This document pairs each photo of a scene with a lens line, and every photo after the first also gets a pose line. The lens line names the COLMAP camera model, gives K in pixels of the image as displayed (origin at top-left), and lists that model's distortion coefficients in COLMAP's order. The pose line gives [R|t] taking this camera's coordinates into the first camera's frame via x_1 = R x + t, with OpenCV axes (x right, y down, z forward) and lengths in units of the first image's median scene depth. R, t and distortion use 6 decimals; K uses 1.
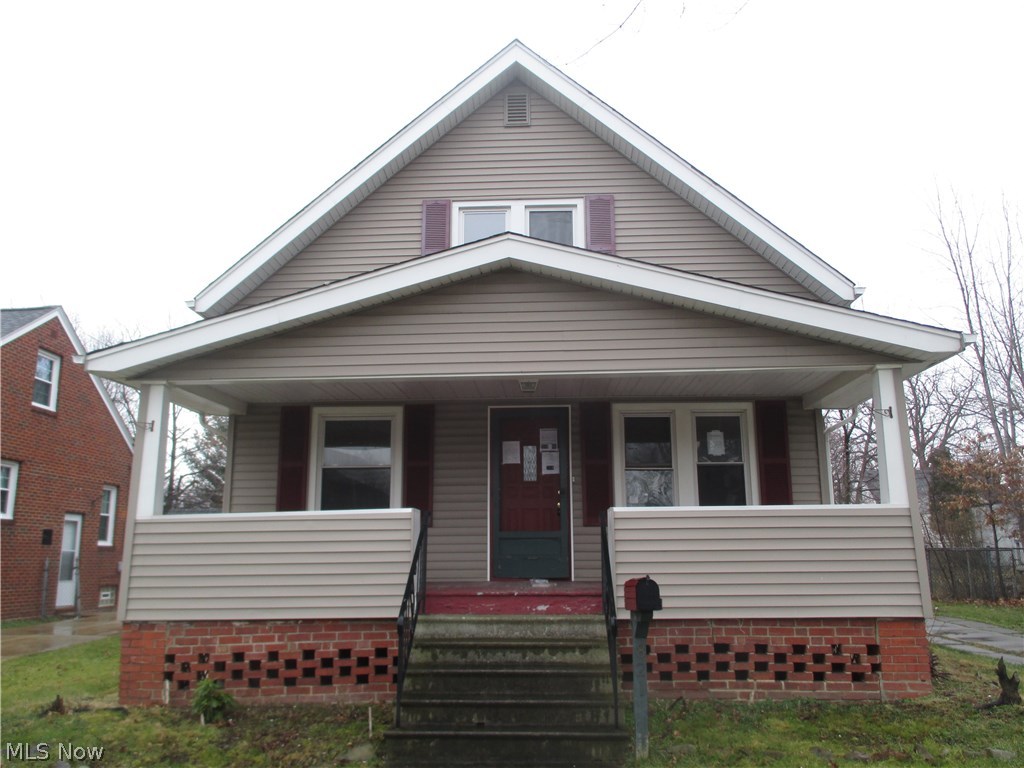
lens RADIAL K [[843.3, 0, 505.6], [0, 843.3, 382.3], [0, 0, 1]] dist [-0.027945, 0.000088]
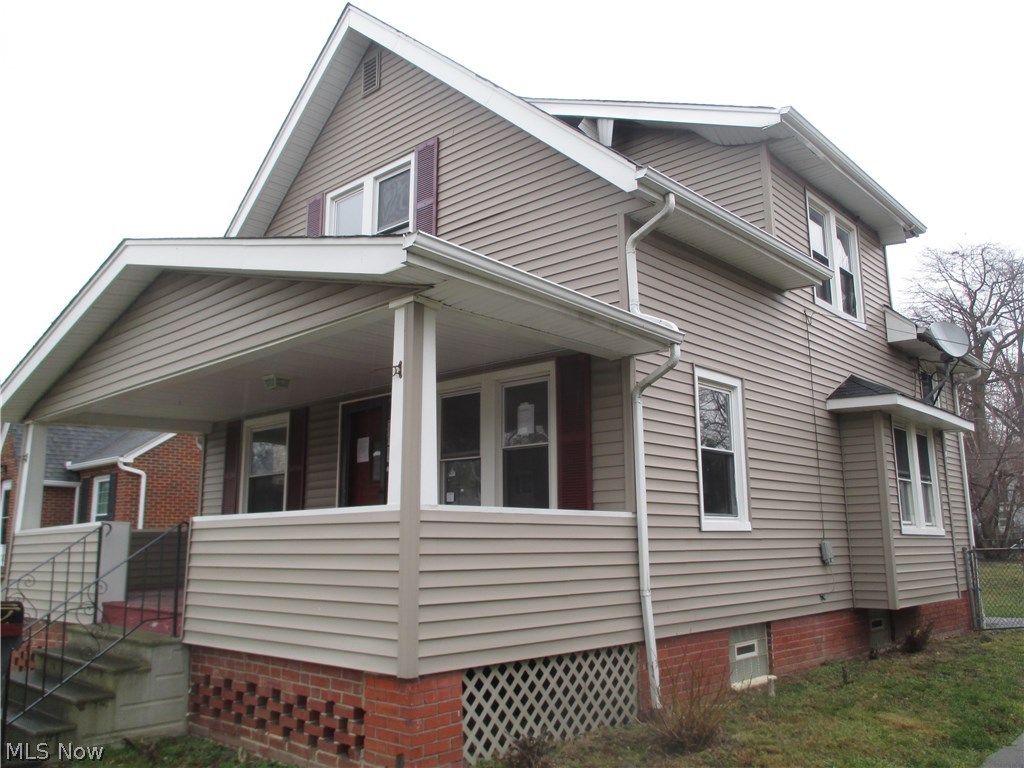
lens RADIAL K [[843.3, 0, 515.0], [0, 843.3, 383.1], [0, 0, 1]] dist [-0.027945, 0.000088]
pose [[0.770860, -0.122290, -0.625156, 0.969426], [0.134712, 0.990499, -0.027647, 0.079072], [0.622597, -0.062904, 0.780010, 0.530422]]
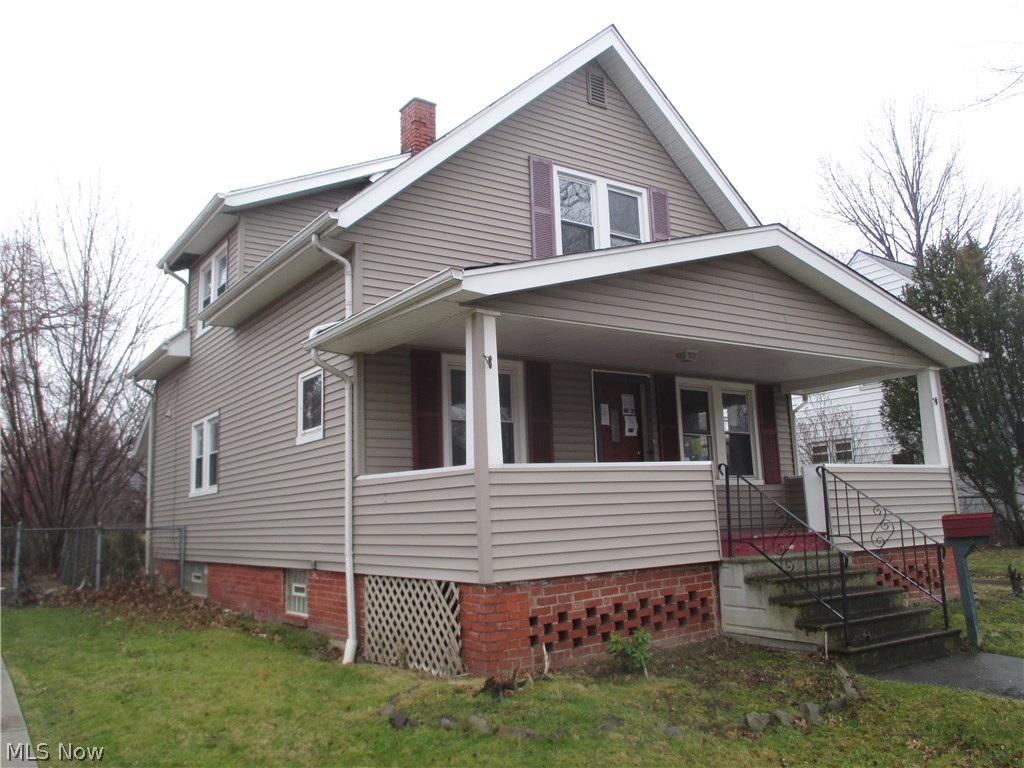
lens RADIAL K [[843.3, 0, 506.2], [0, 843.3, 381.7], [0, 0, 1]] dist [-0.027945, 0.000088]
pose [[0.798476, 0.078340, 0.596908, -0.984030], [-0.094168, 0.995545, -0.004690, 0.079324], [-0.594616, -0.052465, 0.802296, 0.300296]]
